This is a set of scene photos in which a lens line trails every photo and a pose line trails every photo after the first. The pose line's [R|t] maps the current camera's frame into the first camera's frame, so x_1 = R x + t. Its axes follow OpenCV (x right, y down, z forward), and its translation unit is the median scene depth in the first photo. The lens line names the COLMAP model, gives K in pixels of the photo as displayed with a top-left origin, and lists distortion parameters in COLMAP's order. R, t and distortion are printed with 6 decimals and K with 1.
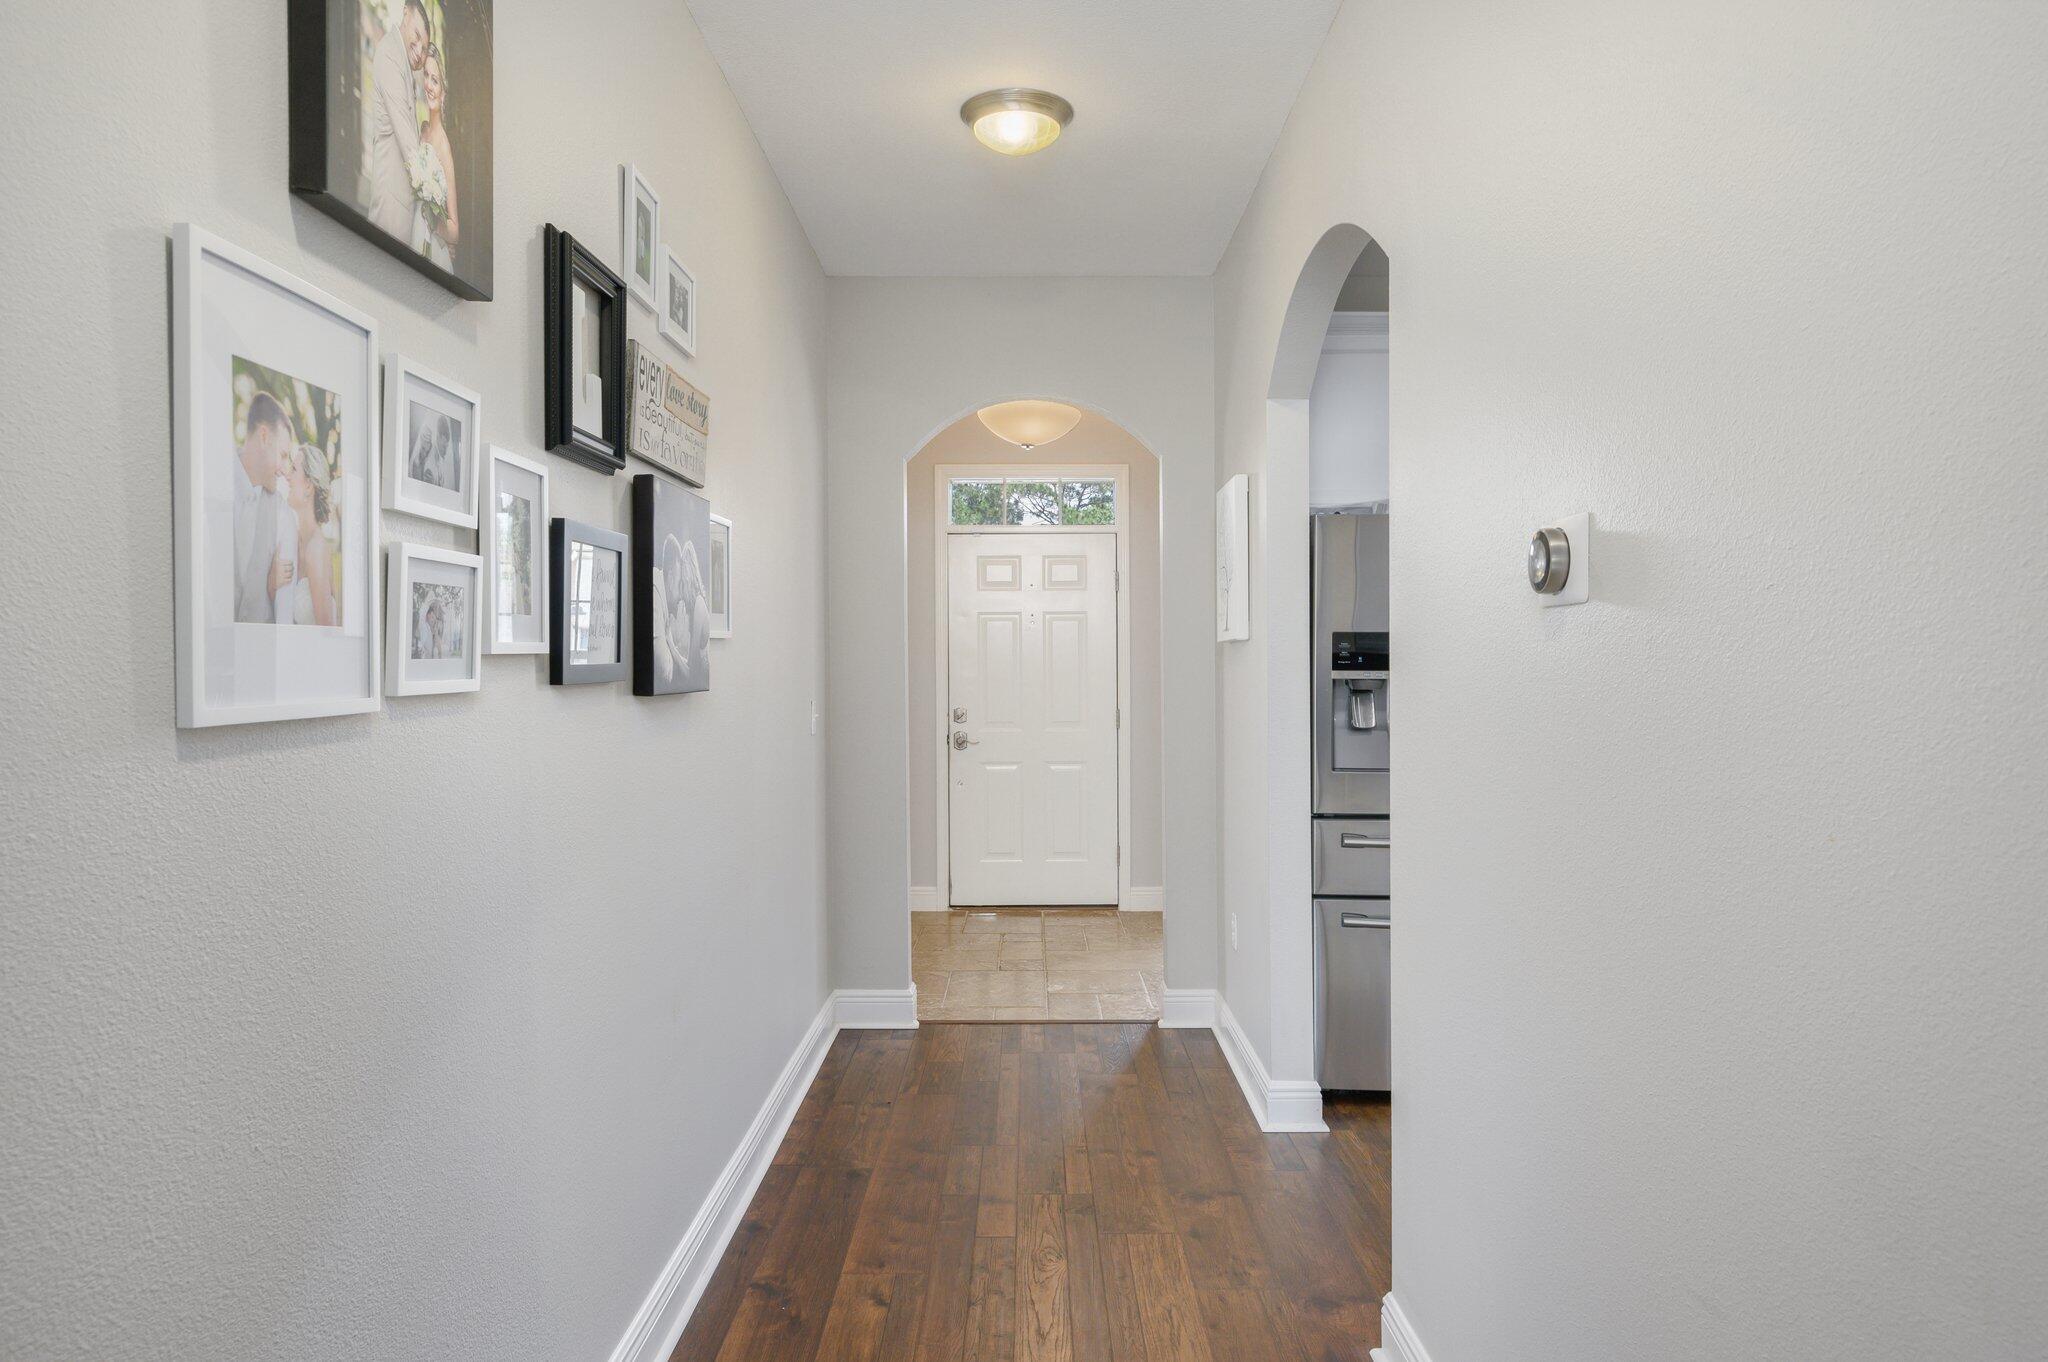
lens RADIAL K [[1293.6, 0, 1024.0], [0, 1293.6, 681.0], [0, 0, 1]] dist [0.000083, 0.000006]
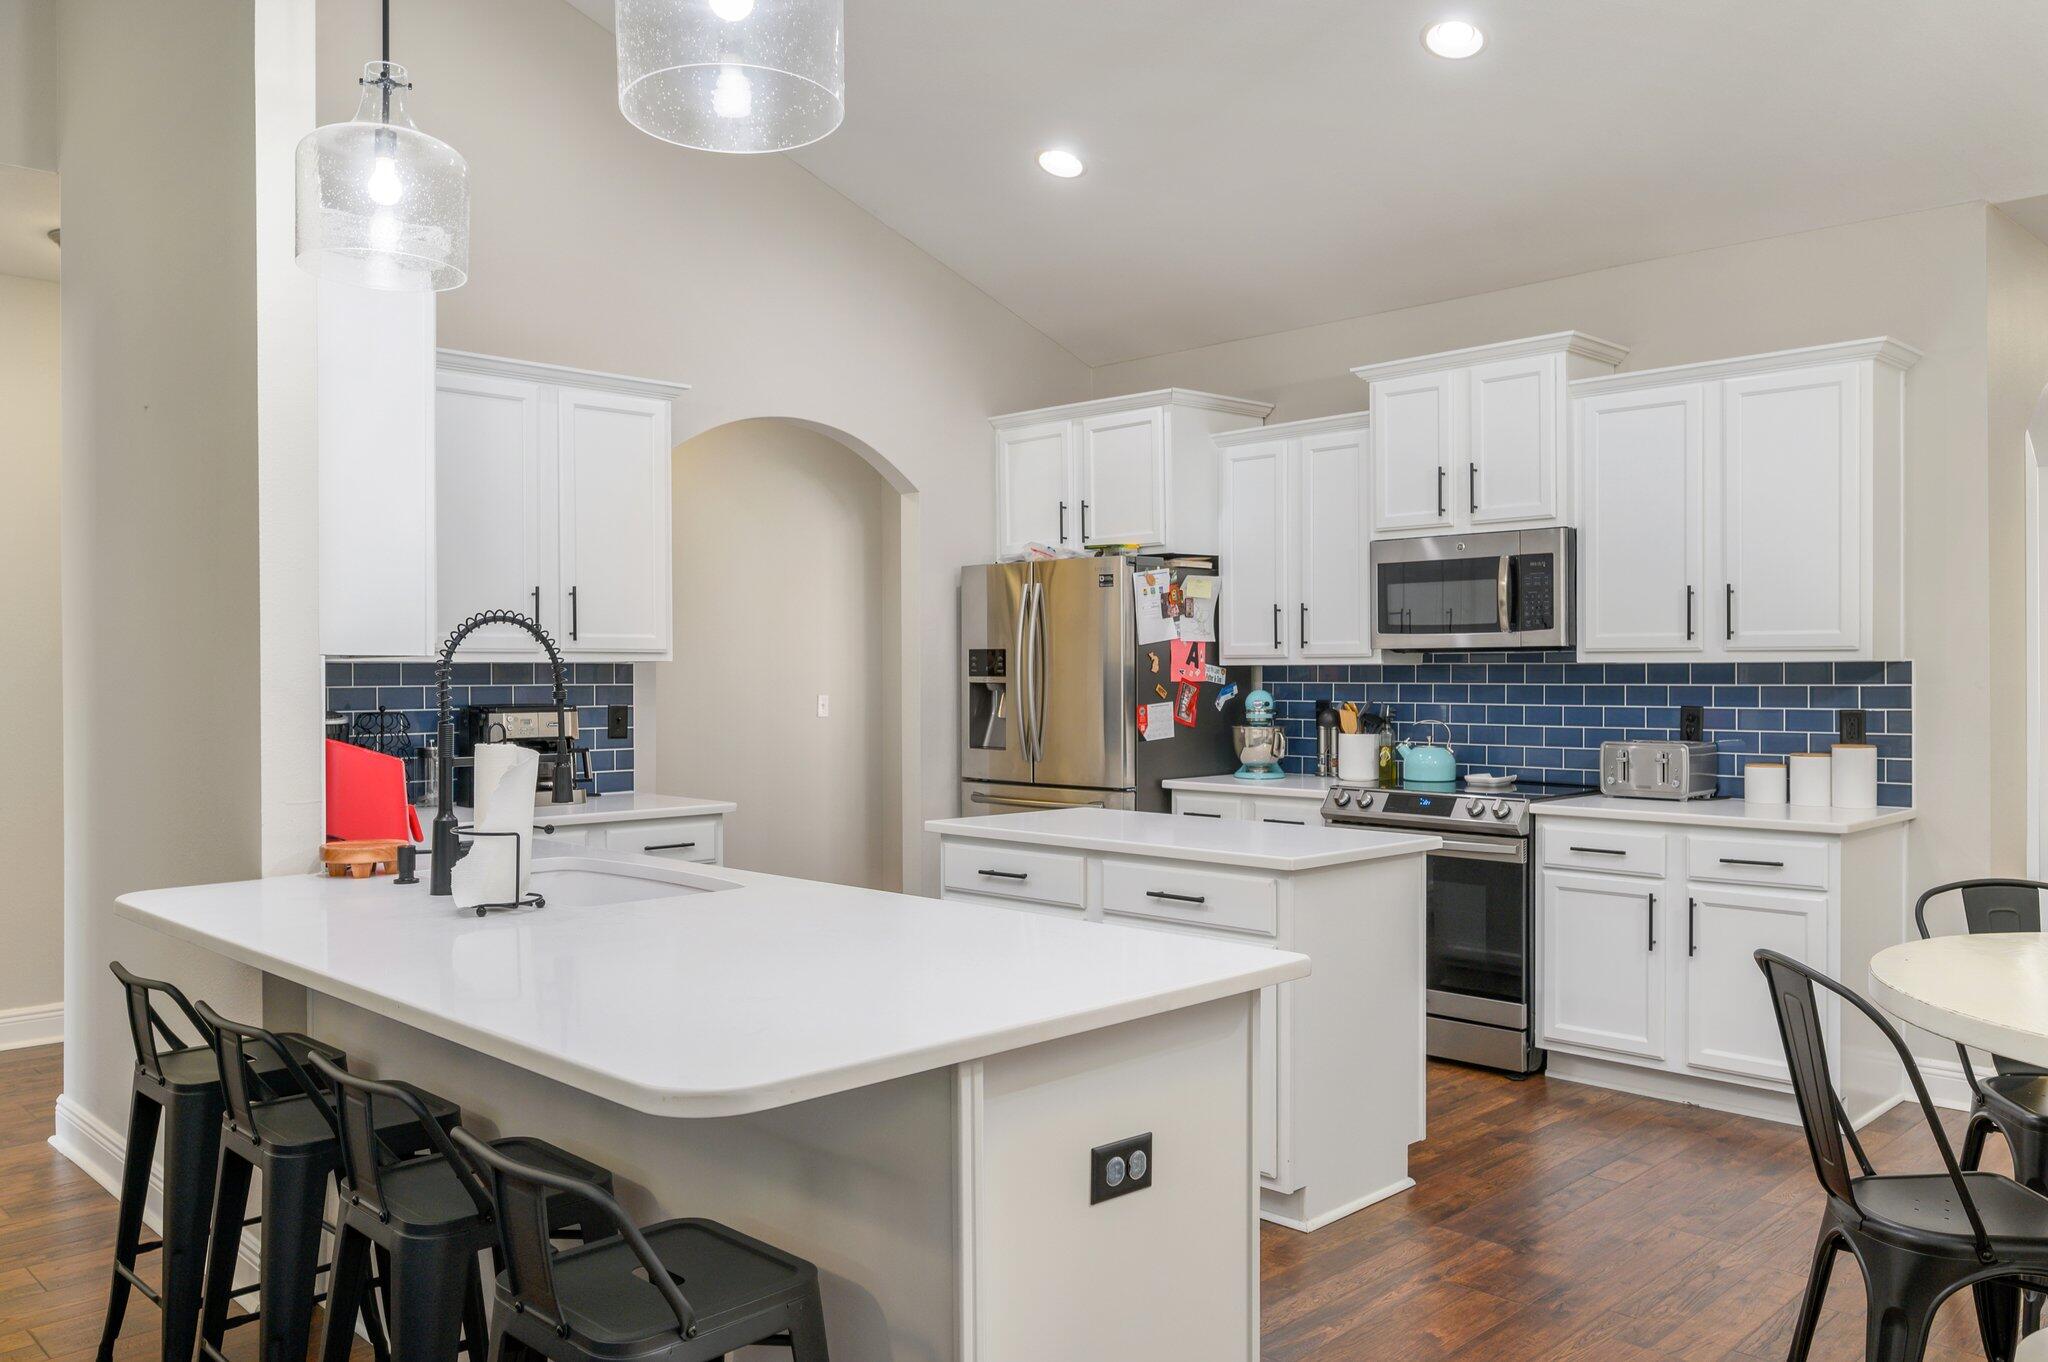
lens RADIAL K [[1531.2, 0, 1024.0], [0, 1531.2, 681.0], [0, 0, 1]] dist [-0.001102, 0.004103]
pose [[0.703646, 0.004264, -0.710538, 1.812609], [-0.006385, 0.999980, -0.000323, -0.004116], [0.710522, 0.004764, 0.703659, -0.170777]]
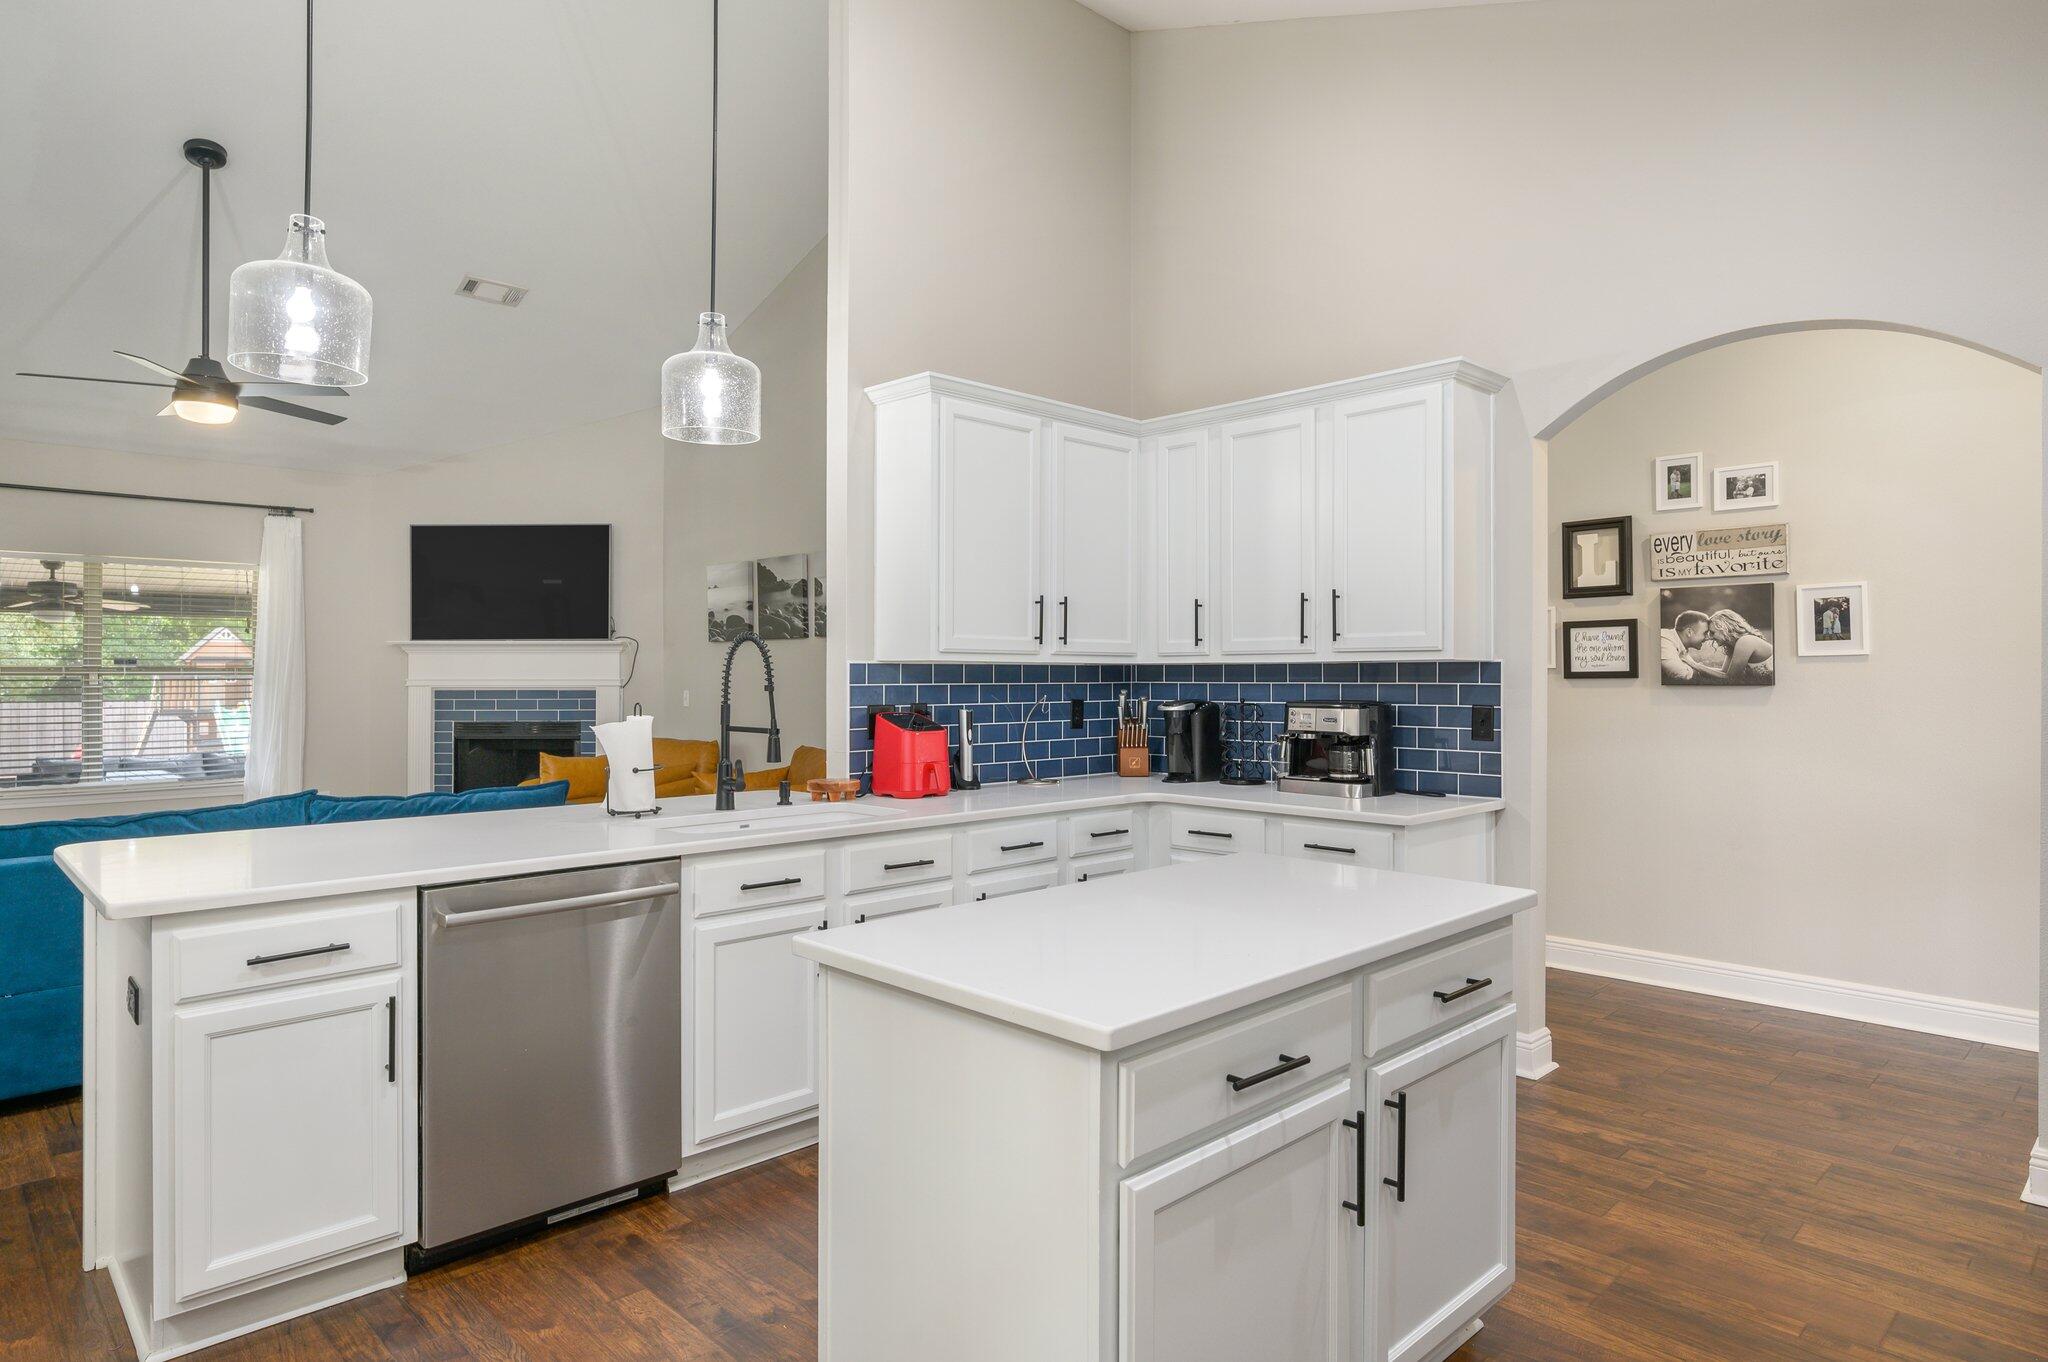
lens RADIAL K [[1168.2, 0, 1024.0], [0, 1168.2, 681.0], [0, 0, 1]] dist [-0.009010, -0.000846]
pose [[-0.712252, 0.007752, -0.701881, 1.496336], [-0.003204, 0.999893, 0.014295, -0.017085], [0.701917, 0.012431, -0.712150, 1.274182]]
